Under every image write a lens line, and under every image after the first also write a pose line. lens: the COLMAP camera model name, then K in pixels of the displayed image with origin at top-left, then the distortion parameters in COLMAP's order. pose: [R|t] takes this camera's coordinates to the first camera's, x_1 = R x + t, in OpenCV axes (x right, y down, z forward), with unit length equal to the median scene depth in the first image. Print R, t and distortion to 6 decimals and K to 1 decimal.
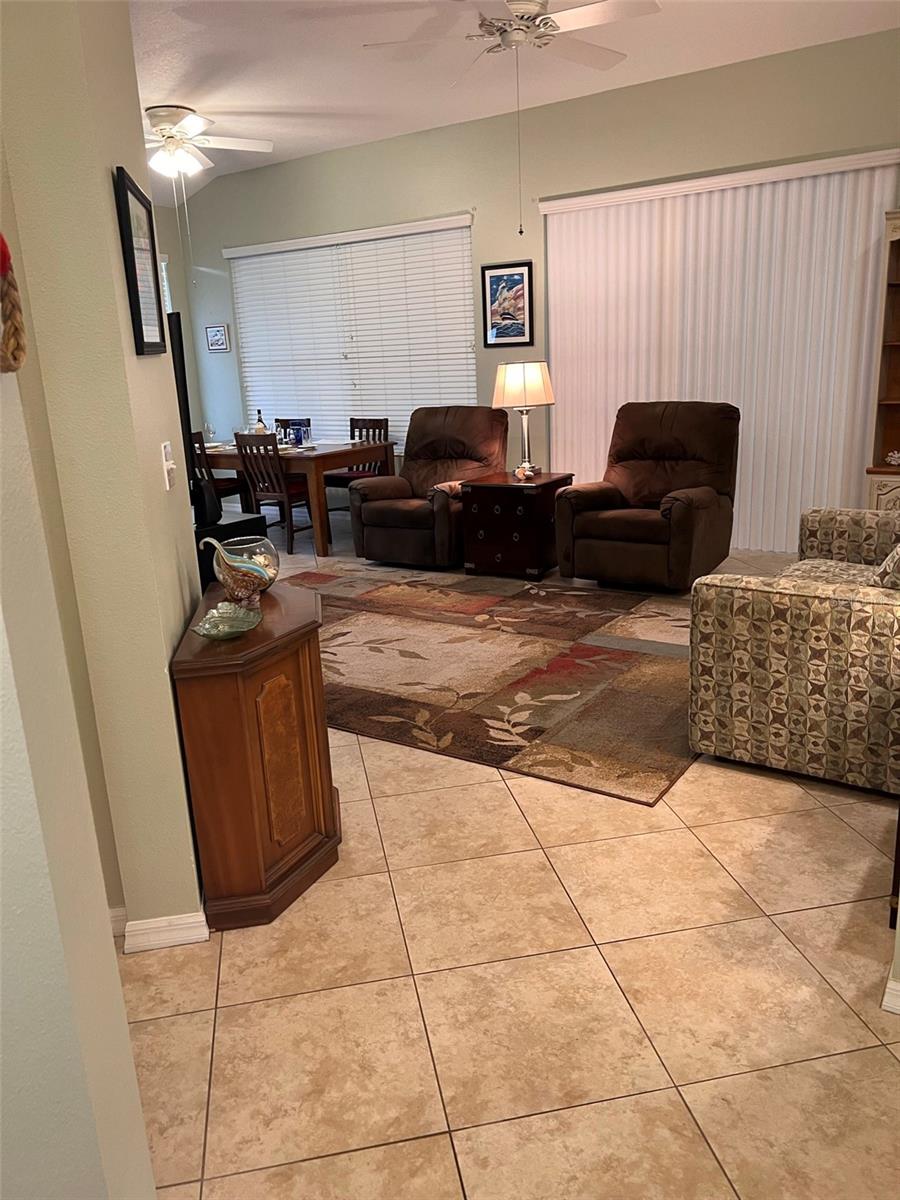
lens RADIAL K [[909.3, 0, 450.0], [0, 909.3, 600.0], [0, 0, 1]] dist [0.091277, -0.126597]
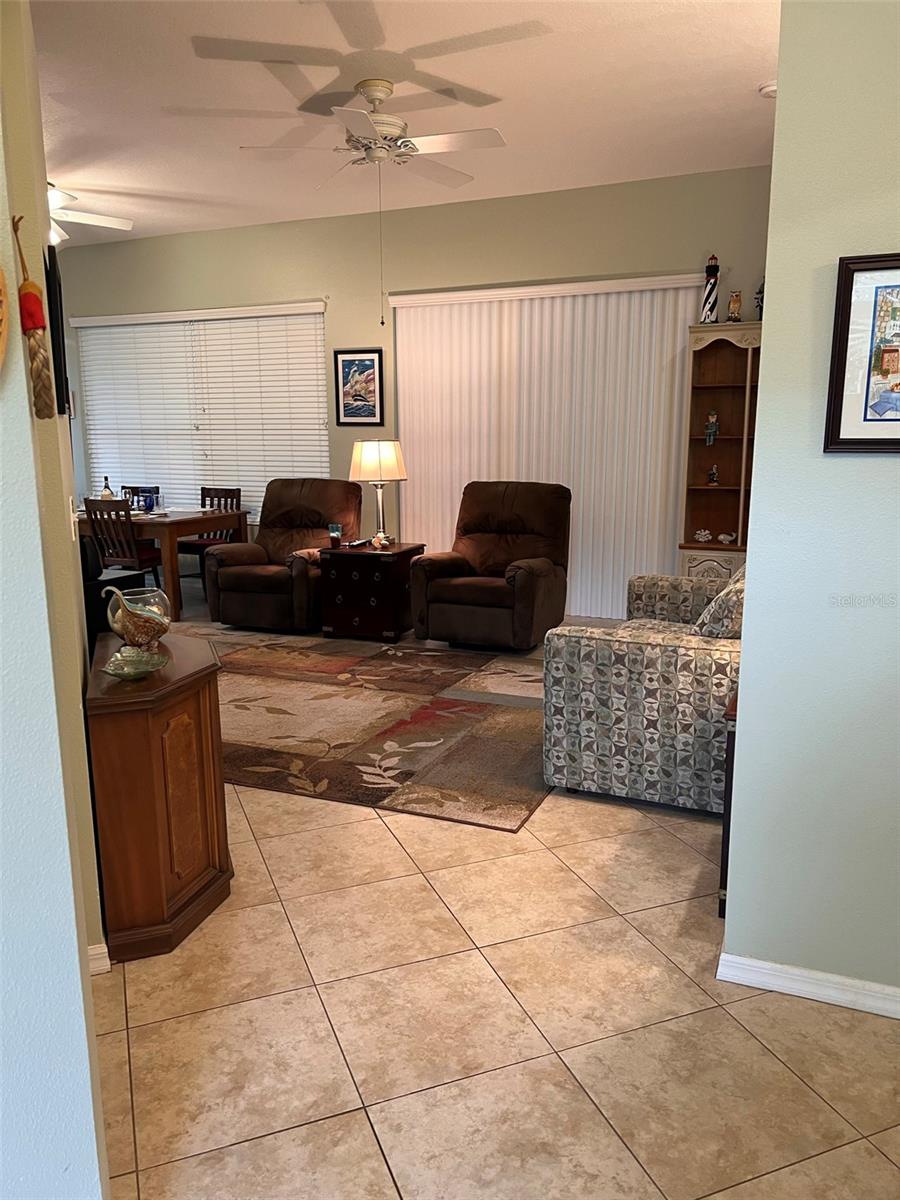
lens RADIAL K [[911.4, 0, 450.0], [0, 911.4, 600.0], [0, 0, 1]] dist [0.114473, -0.139003]
pose [[0.983080, 0.005517, 0.183095, -0.047091], [0.009961, 0.996457, -0.083510, 0.025797], [-0.182907, 0.083921, 0.979542, -0.075720]]
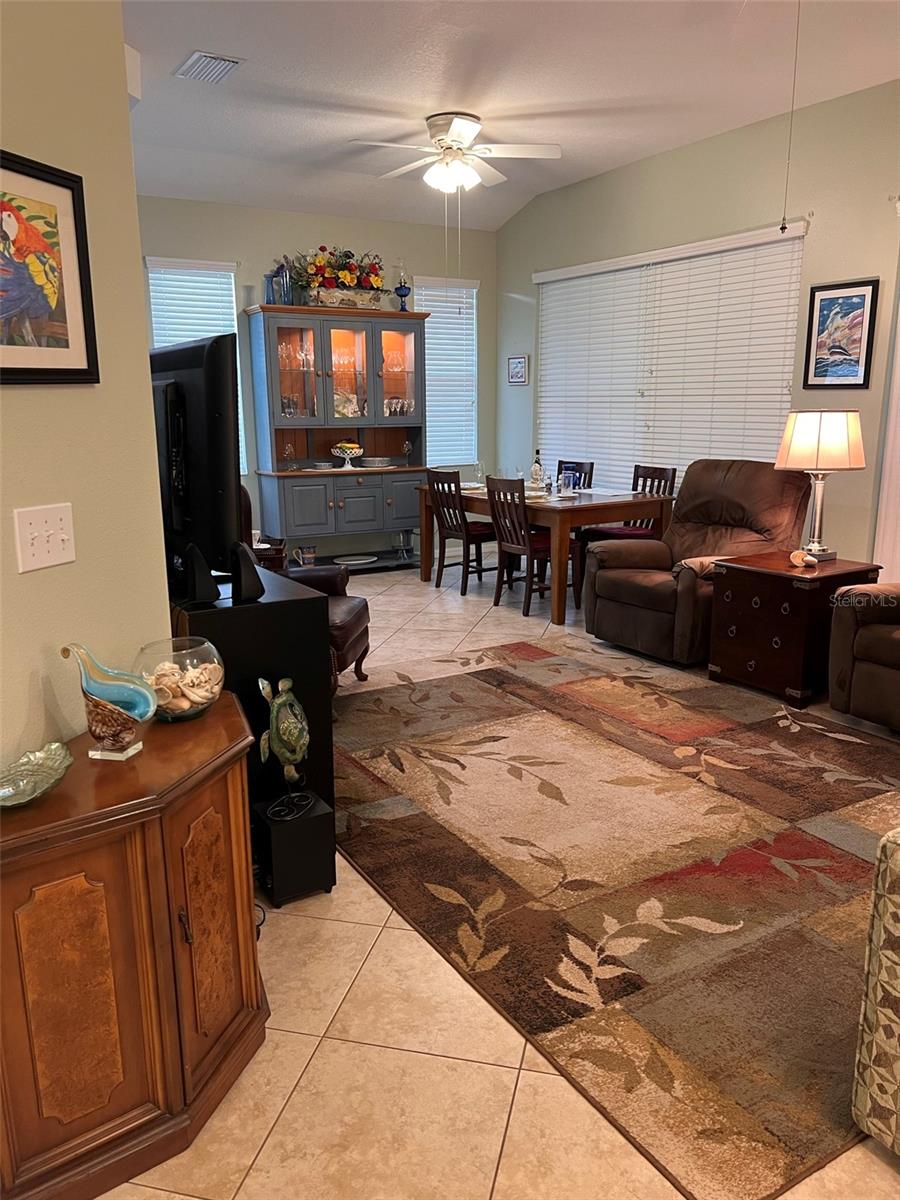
lens RADIAL K [[909.3, 0, 450.0], [0, 909.3, 600.0], [0, 0, 1]] dist [0.091277, -0.126597]
pose [[0.907372, 0.131430, -0.399253, 0.177405], [-0.144442, 0.989510, -0.002534, -0.090069], [0.394731, 0.059968, 0.916837, 0.296343]]
